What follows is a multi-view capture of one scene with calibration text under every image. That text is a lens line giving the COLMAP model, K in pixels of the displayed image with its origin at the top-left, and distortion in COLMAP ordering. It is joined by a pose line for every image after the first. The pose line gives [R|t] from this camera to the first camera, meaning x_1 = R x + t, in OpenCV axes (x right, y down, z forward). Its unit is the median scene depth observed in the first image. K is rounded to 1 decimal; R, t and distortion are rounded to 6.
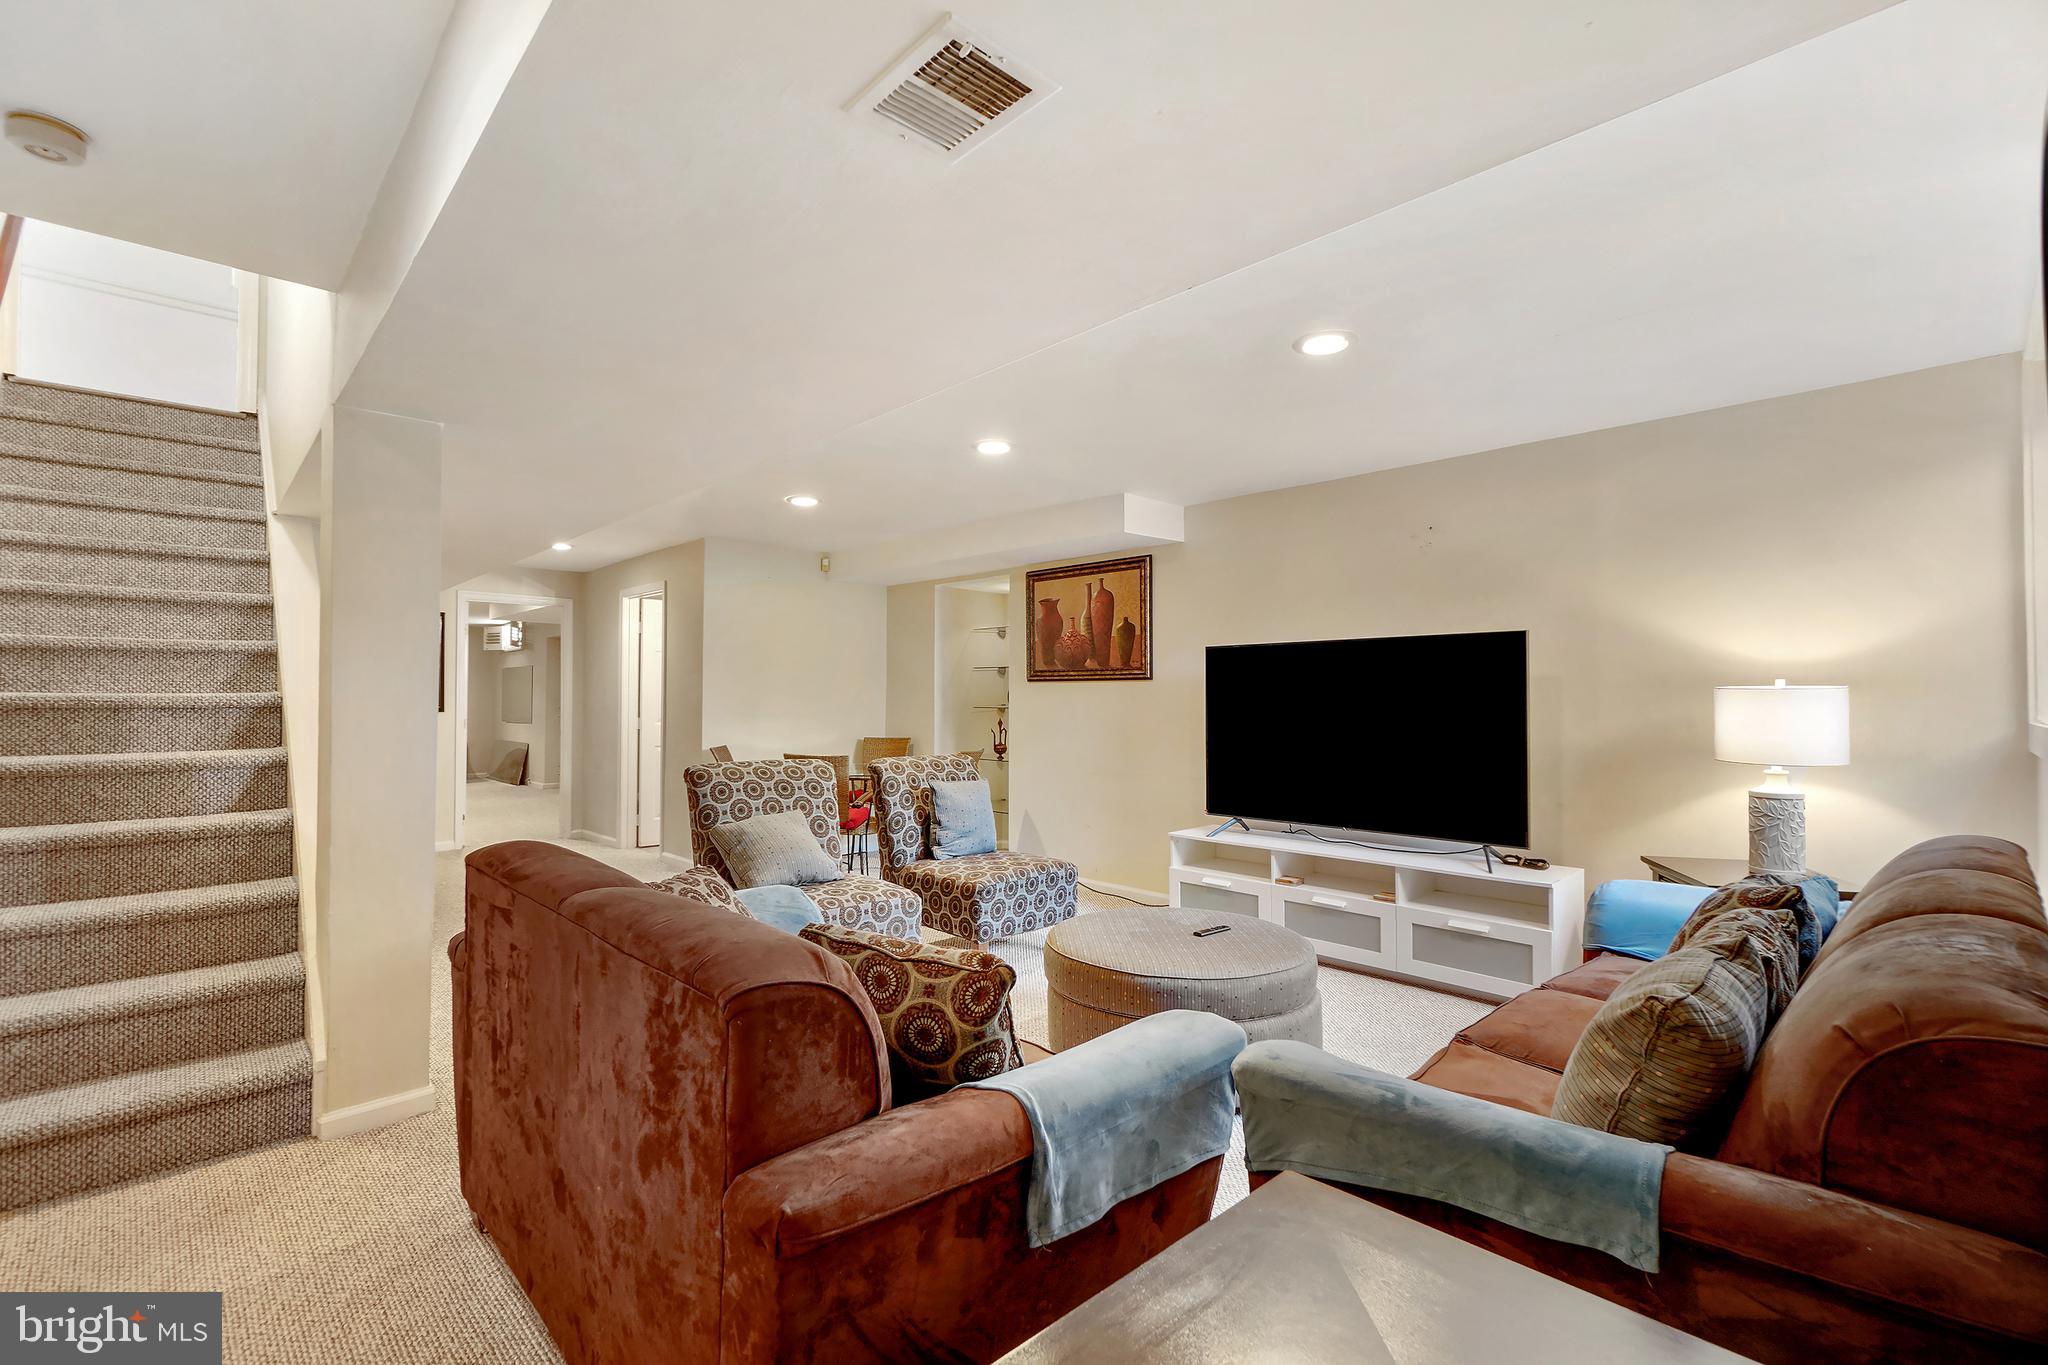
lens RADIAL K [[905.5, 0, 1018.8], [0, 905.5, 676.3], [0, 0, 1]] dist [0.014174, 0.000573]
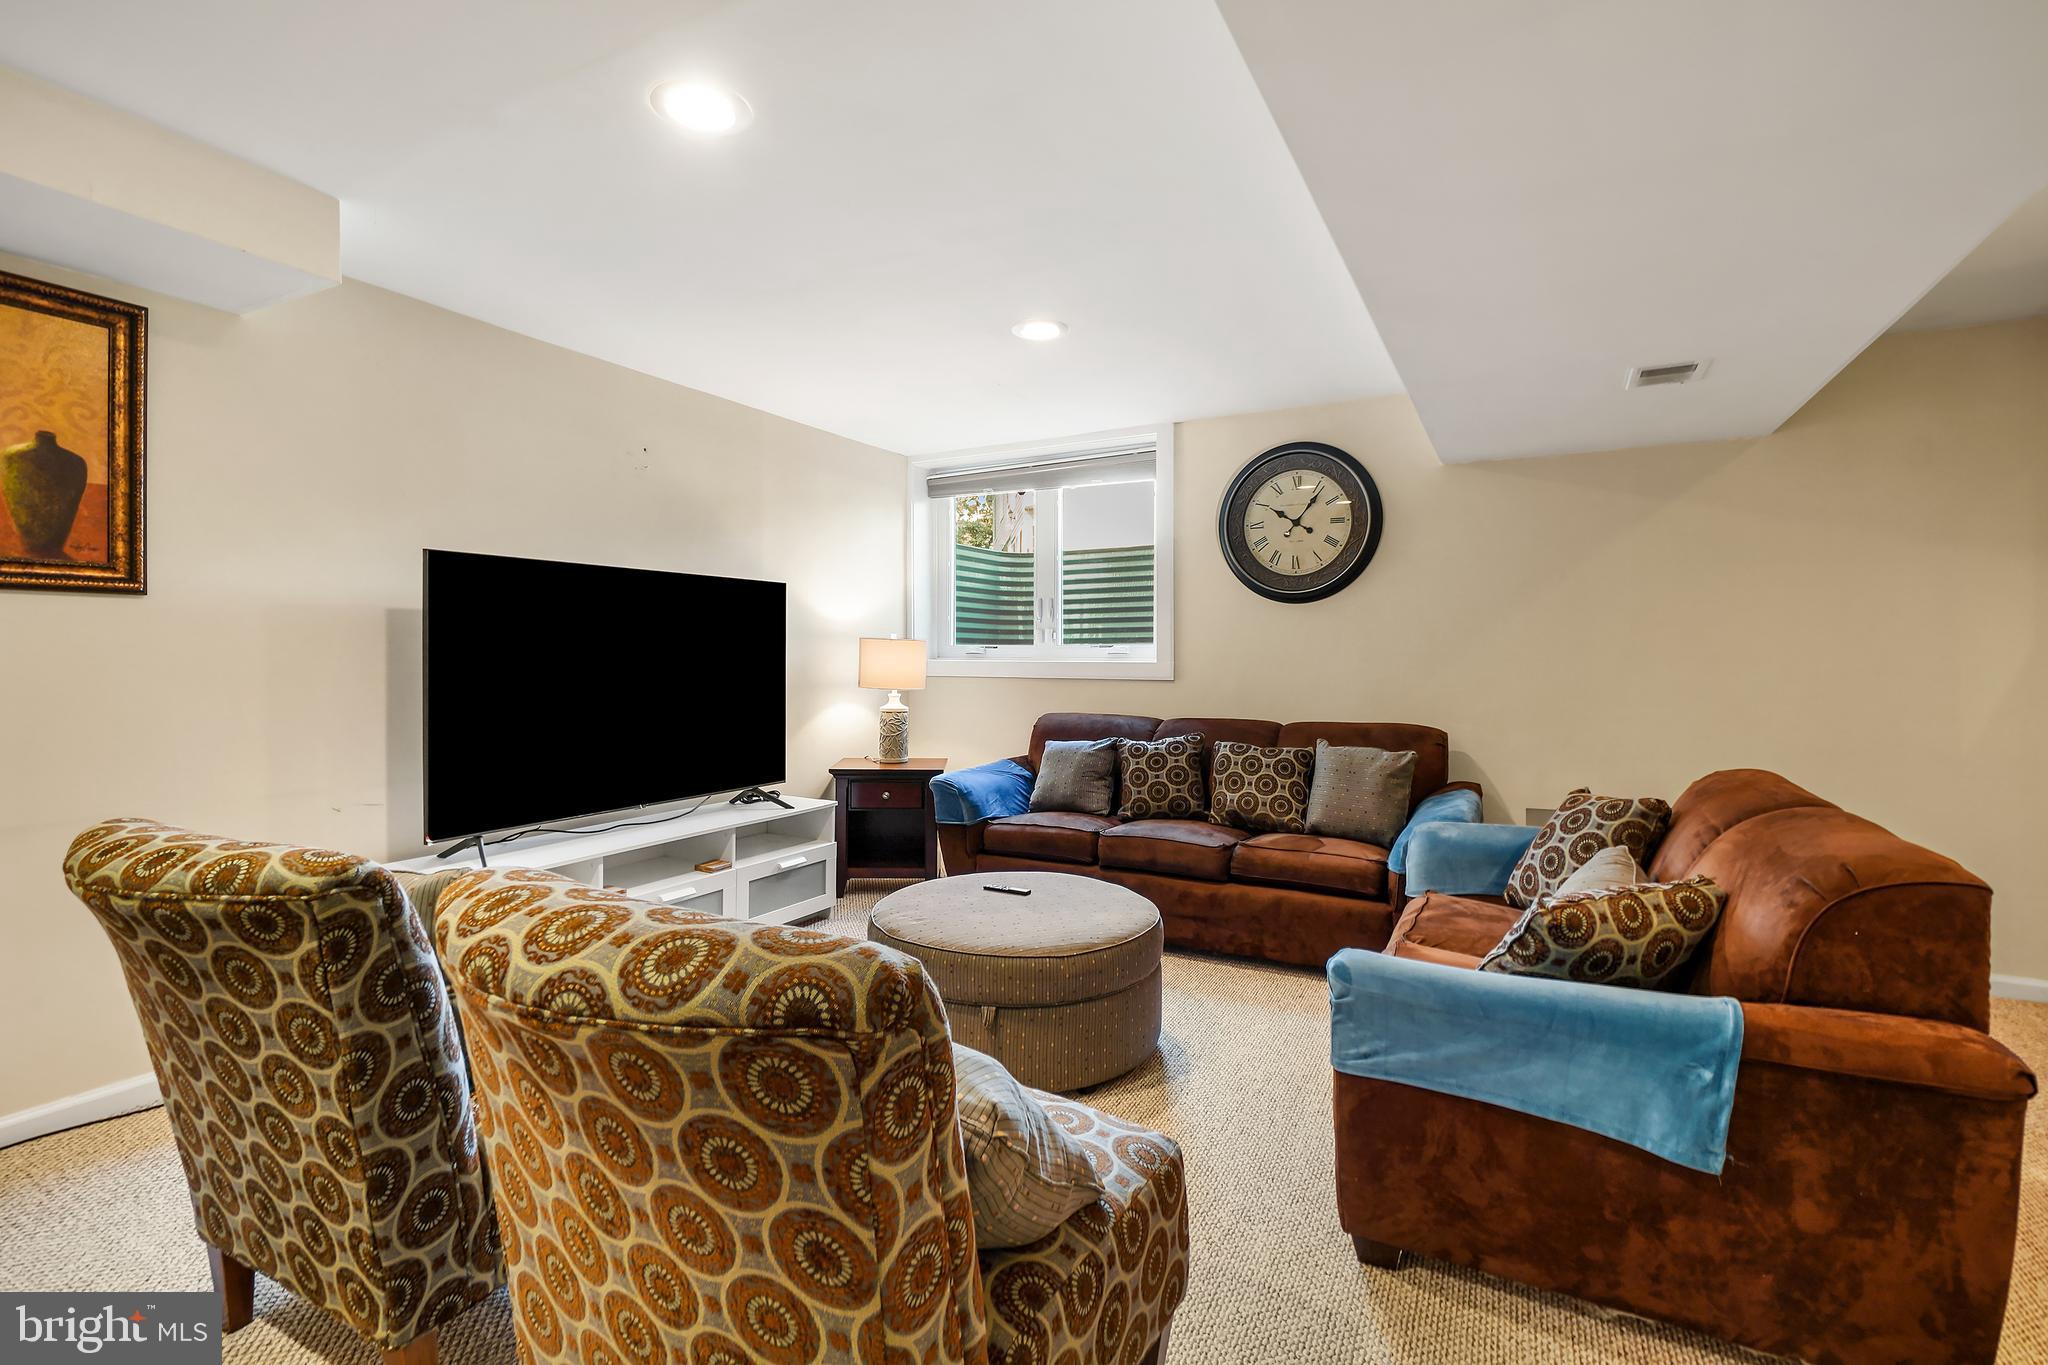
lens RADIAL K [[927.1, 0, 1018.4], [0, 927.1, 676.7], [0, 0, 1]] dist [-0.002416, -0.000599]
pose [[-0.310235, -0.016677, 0.950514, -0.399541], [-0.014668, 0.999811, 0.012755, 0.029845], [-0.950547, -0.009985, -0.310421, 0.729071]]
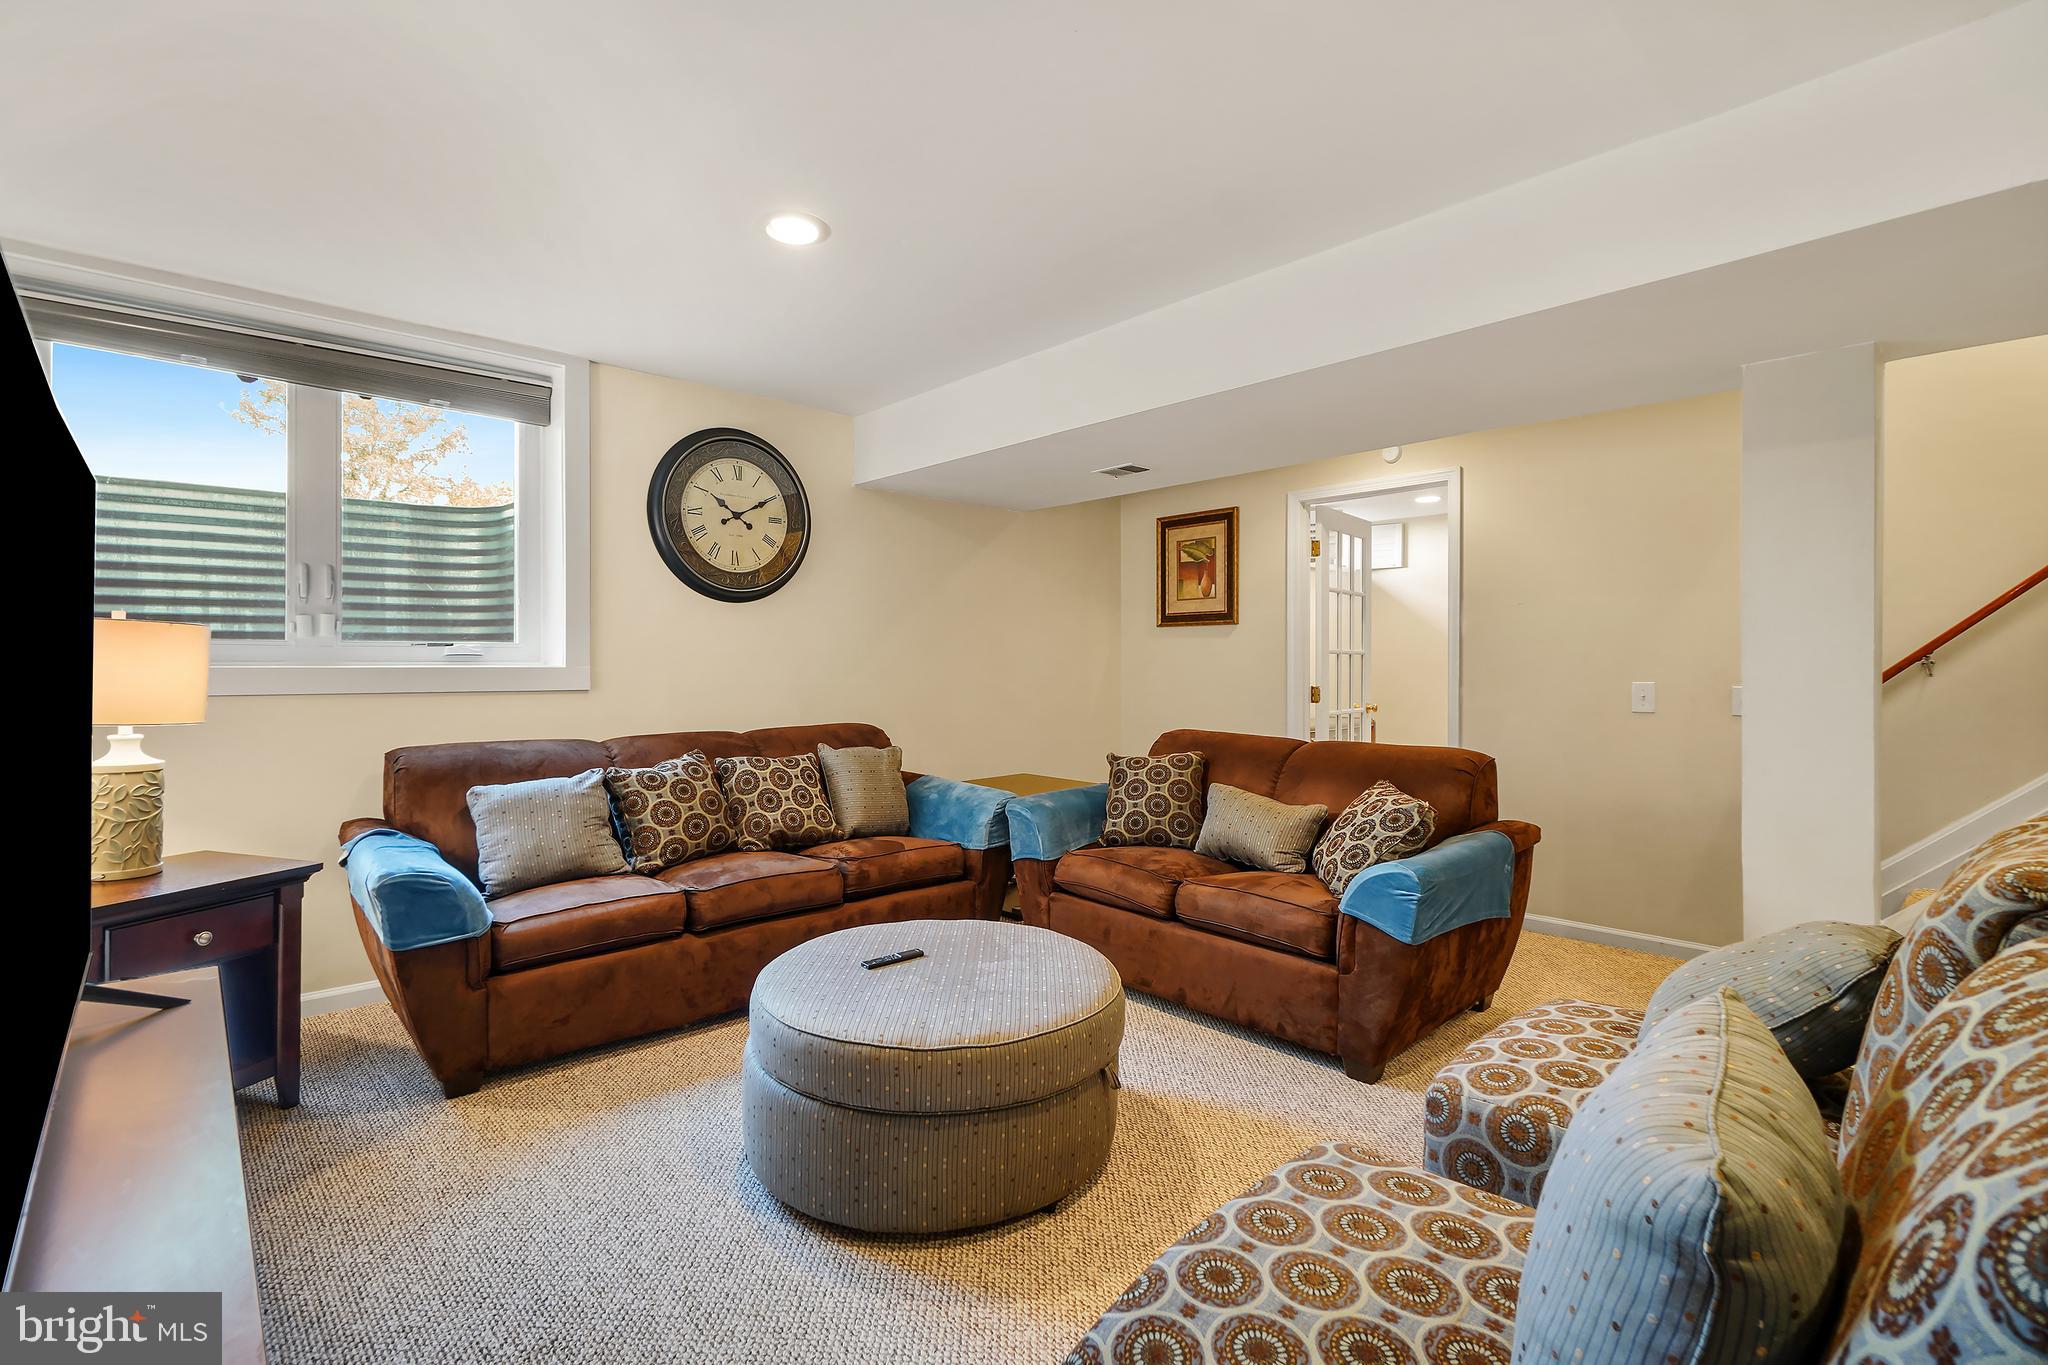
lens RADIAL K [[927.4, 0, 1029.3], [0, 927.4, 655.0], [0, 0, 1]] dist [-0.001066, -0.000069]
pose [[-0.999997, -0.001493, 0.001847, 0.043029], [-0.001532, 0.999773, -0.021256, 0.030783], [-0.001815, -0.021259, -0.999772, 0.989803]]
